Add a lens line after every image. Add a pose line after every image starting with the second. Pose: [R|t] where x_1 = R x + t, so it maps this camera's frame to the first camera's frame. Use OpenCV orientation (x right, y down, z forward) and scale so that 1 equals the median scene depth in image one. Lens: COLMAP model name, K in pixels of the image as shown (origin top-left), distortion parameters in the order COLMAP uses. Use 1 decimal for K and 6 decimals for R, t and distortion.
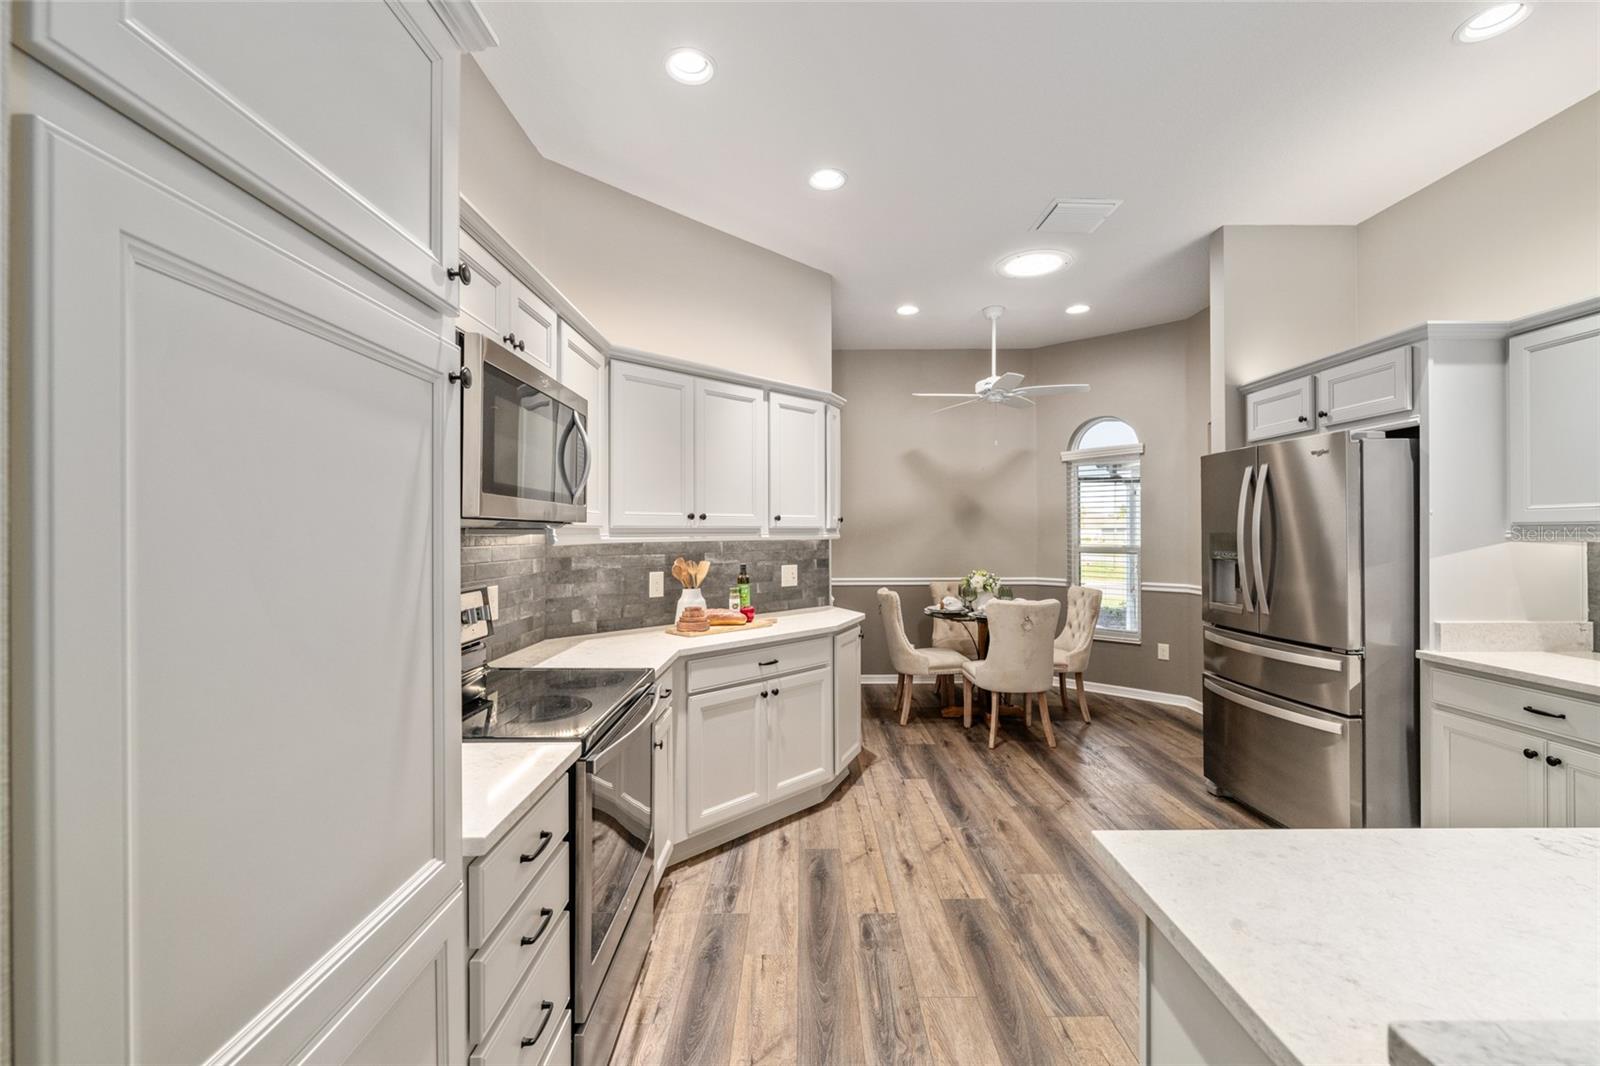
lens RADIAL K [[668.9, 0, 808.3], [0, 668.9, 531.4], [0, 0, 1]] dist [0.000431, -0.000420]
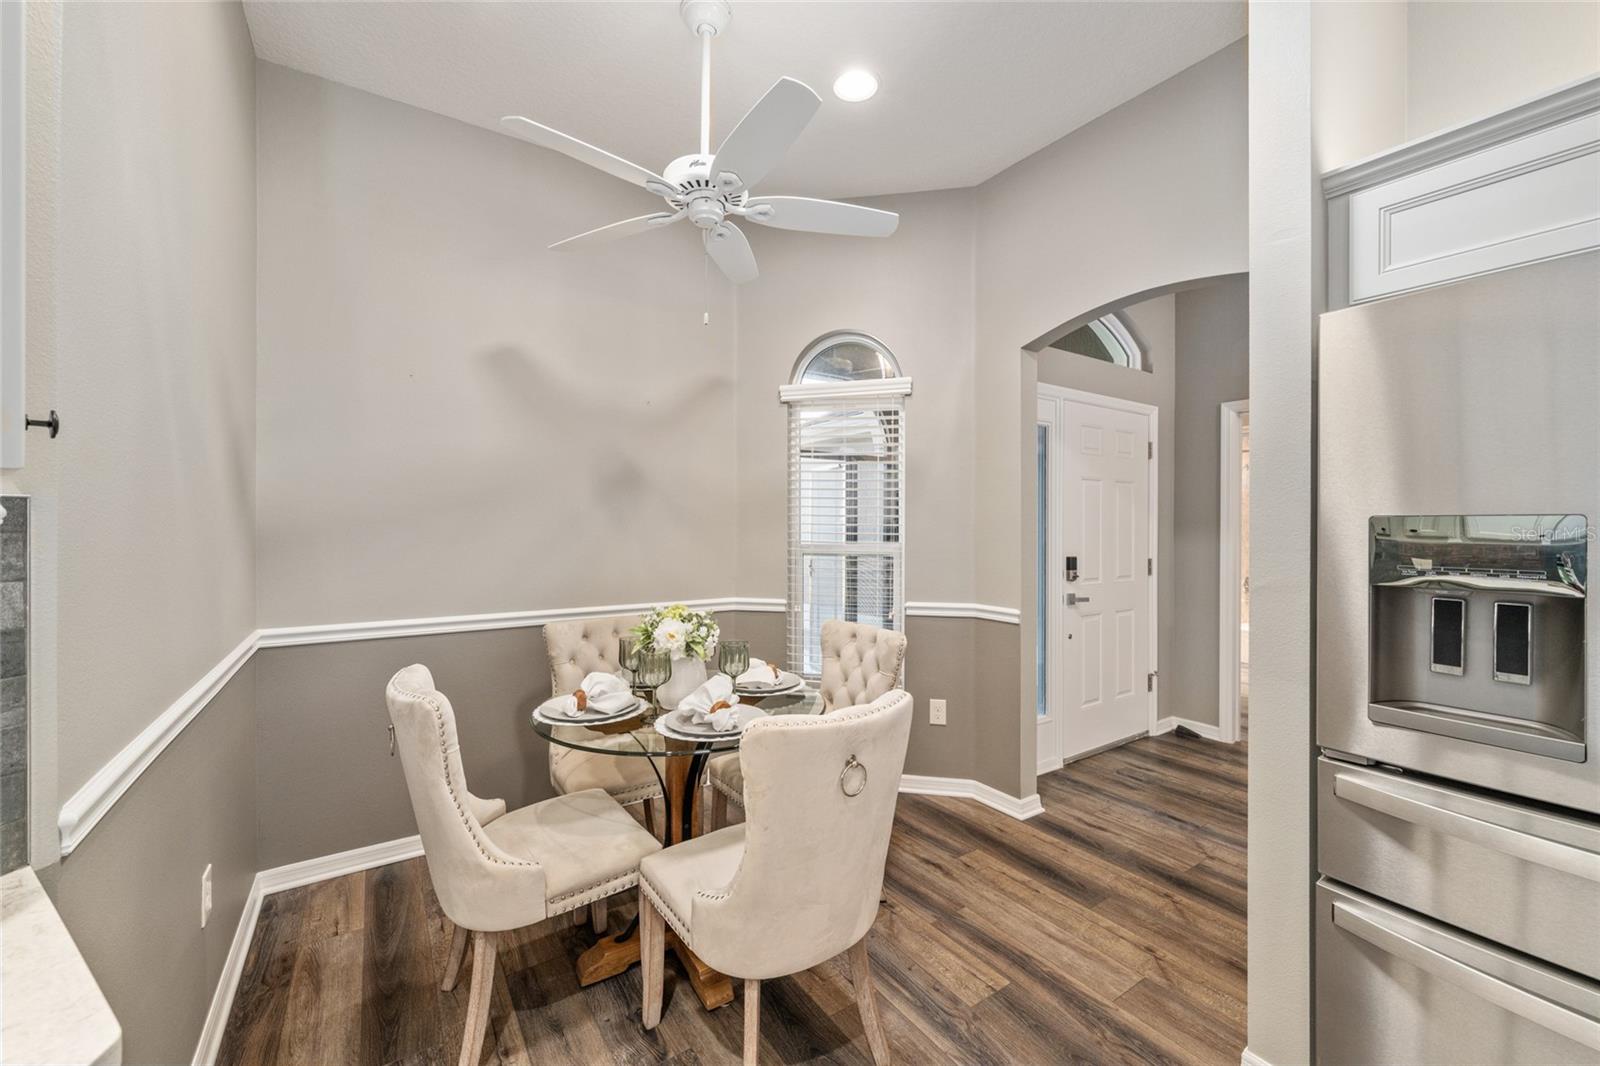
lens RADIAL K [[639.5, 0, 803.0], [0, 639.5, 533.5], [0, 0, 1]] dist [-0.003164, 0.000401]
pose [[0.837300, 0.003344, 0.546734, 0.128703], [-0.009930, 0.999909, 0.009093, 0.010333], [-0.546654, -0.013042, 0.837257, 0.764450]]
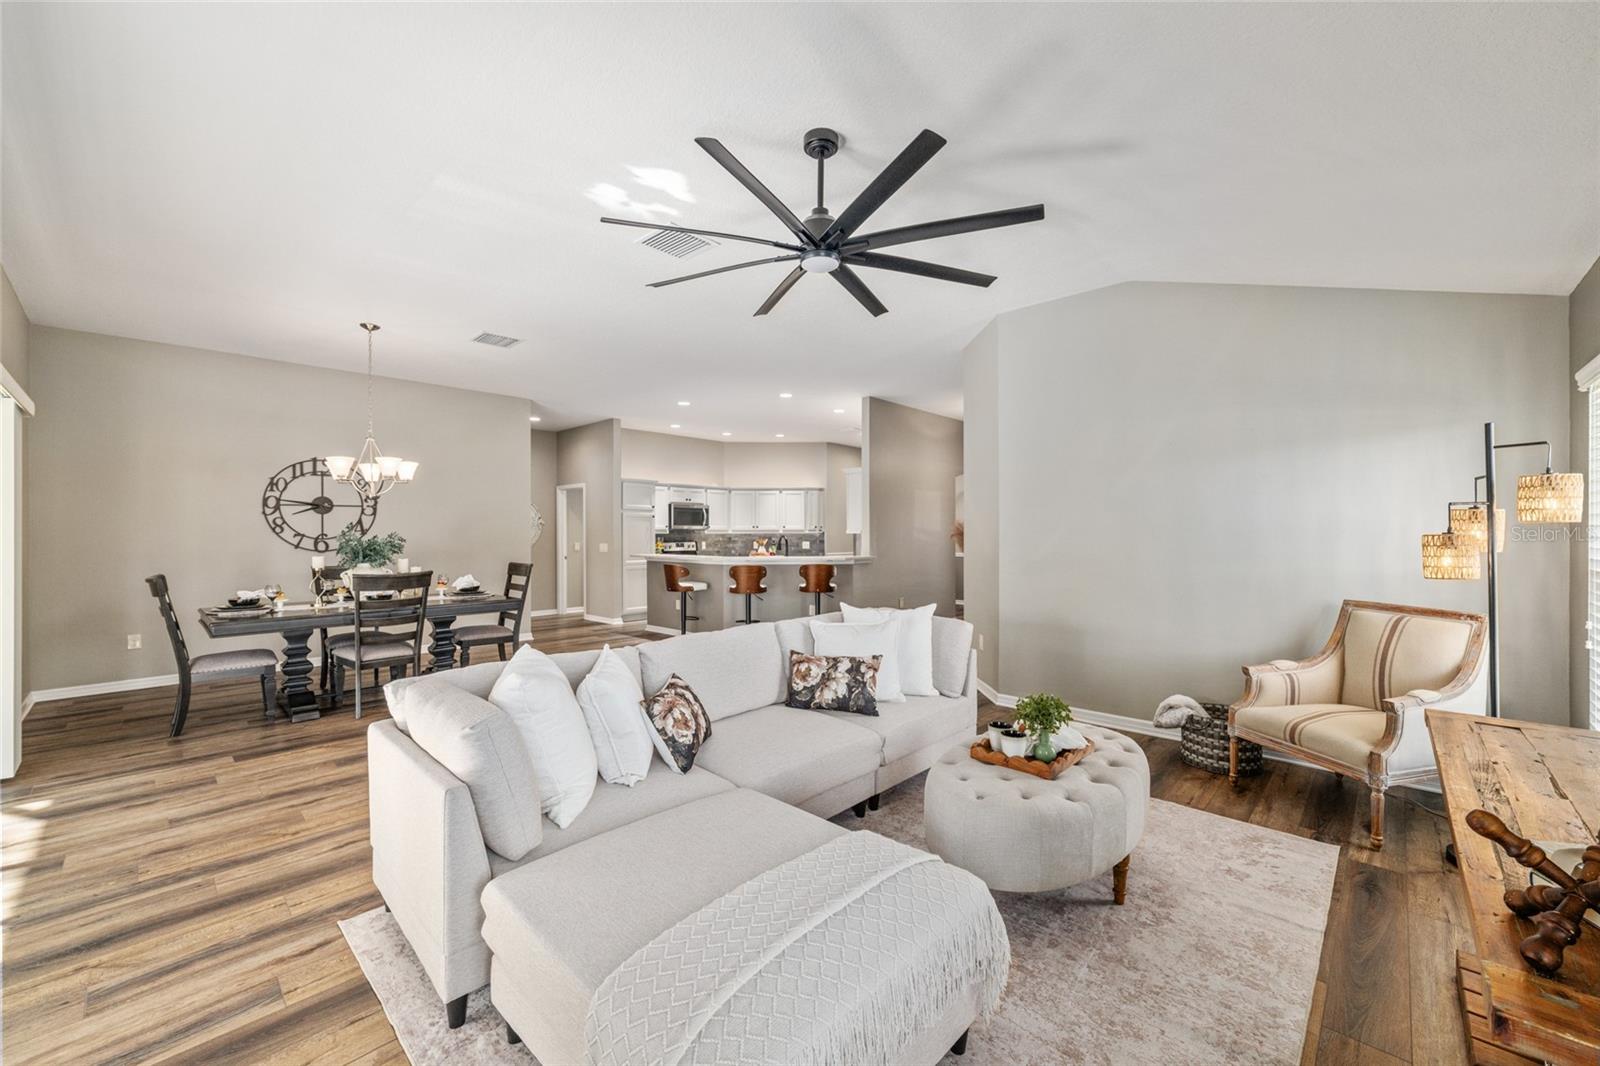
lens RADIAL K [[620.5, 0, 800.0], [0, 620.5, 533.0], [0, 0, 1]] dist [-0.000643, 0.000094]
pose [[0.716502, 0.003672, -0.697576, 1.964713], [-0.000366, 0.999988, 0.004889, -0.004512], [0.697585, -0.003248, 0.716495, -1.084963]]
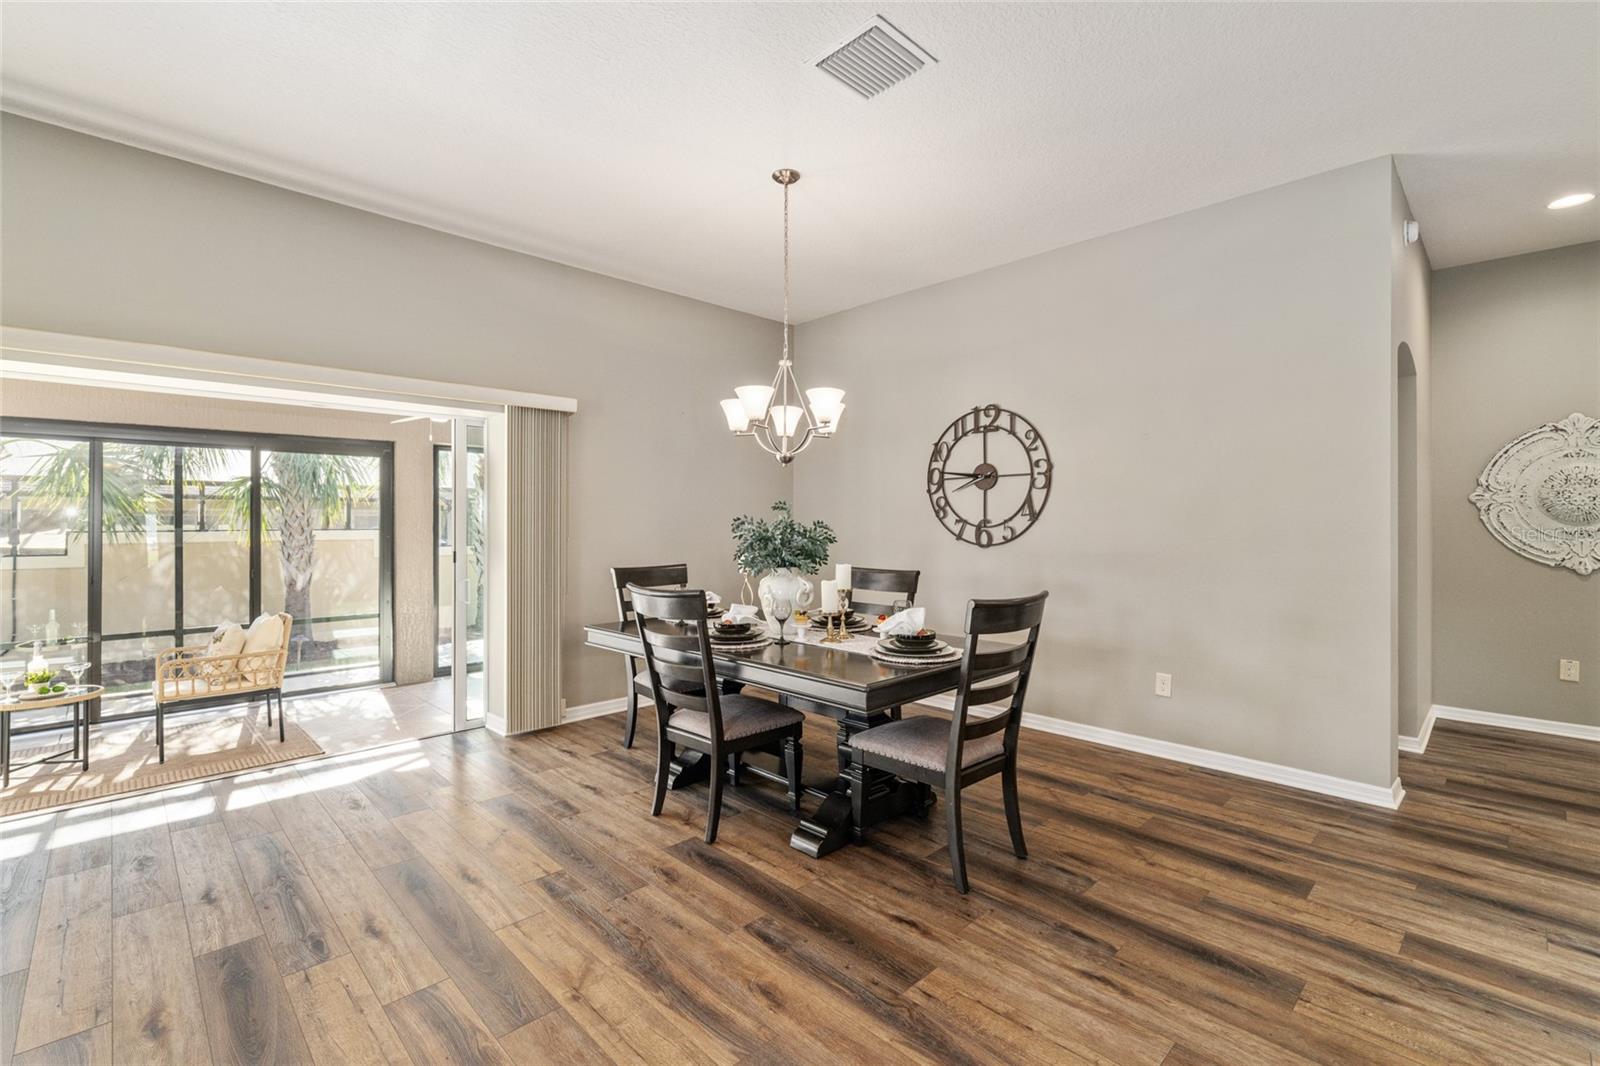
lens RADIAL K [[704.6, 0, 801.9], [0, 704.6, 525.2], [0, 0, 1]] dist [0.001554, -0.001146]
pose [[-0.722955, 0.009469, -0.690830, 1.050280], [0.005161, 0.999952, 0.008305, 0.004100], [0.690876, 0.002439, -0.722969, -0.159258]]
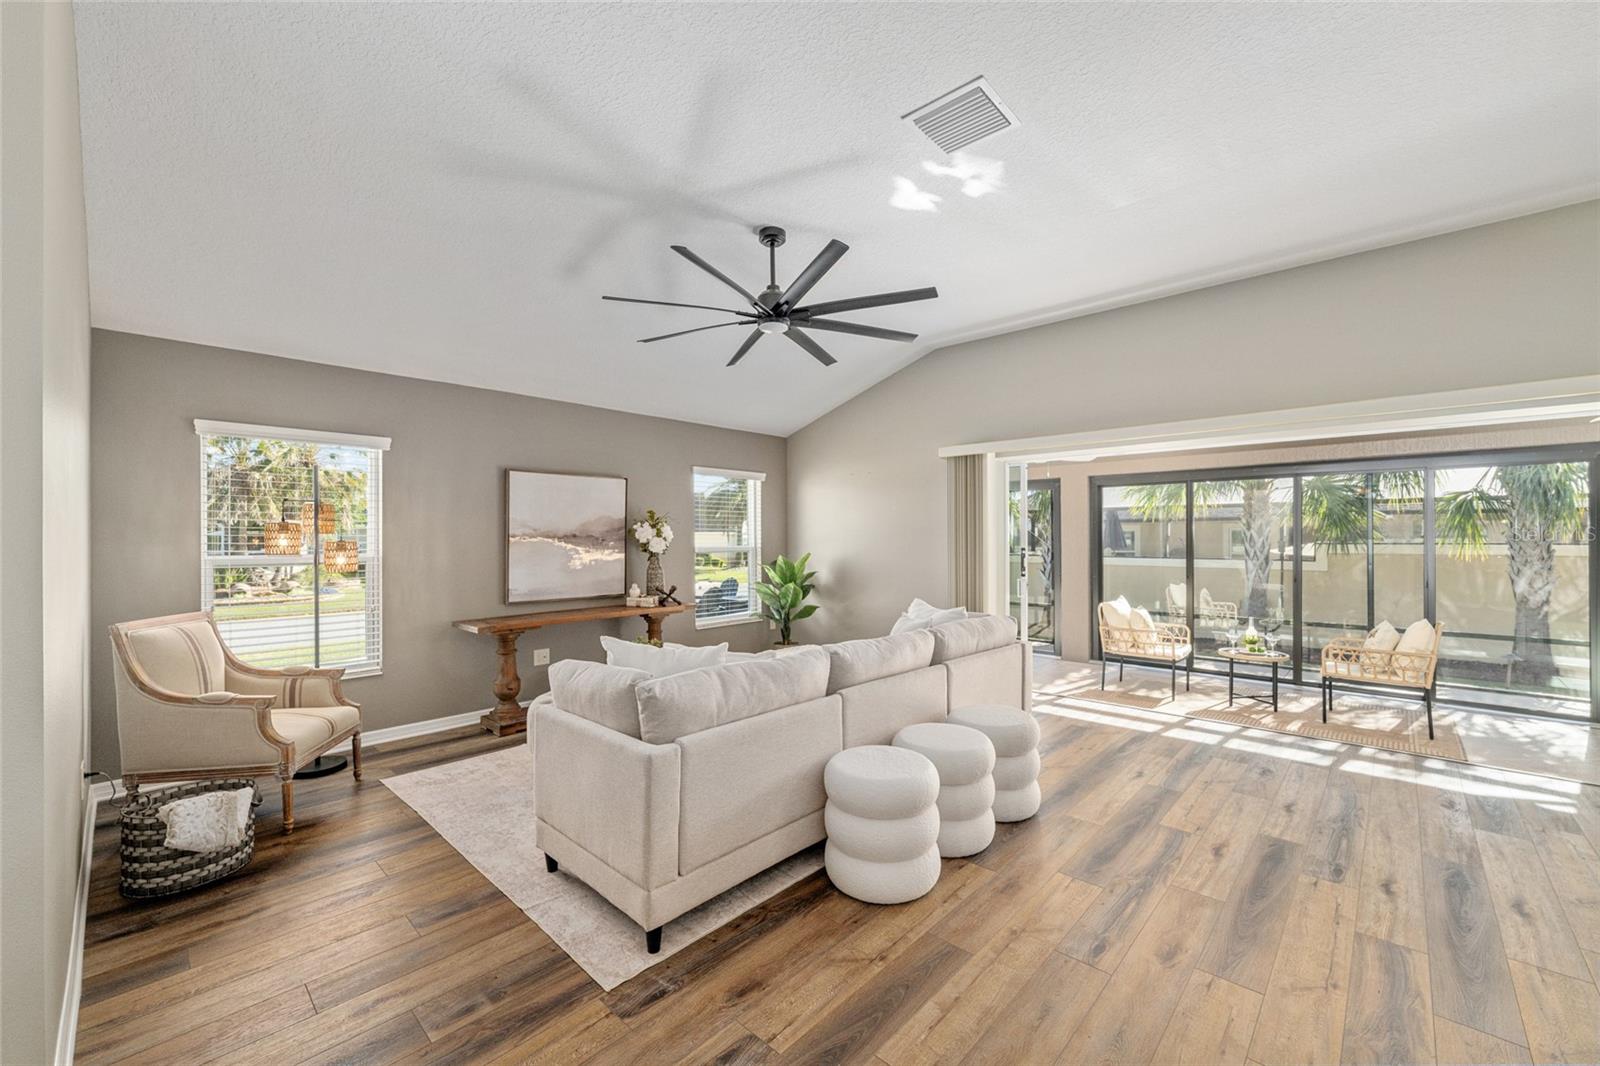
lens RADIAL K [[639.5, 0, 803.0], [0, 639.5, 533.5], [0, 0, 1]] dist [-0.003164, 0.000401]
pose [[-0.721607, 0.012740, 0.692186, 0.888431], [0.007386, 0.999915, -0.010703, 0.003169], [-0.692264, -0.002611, -0.721640, 0.003666]]
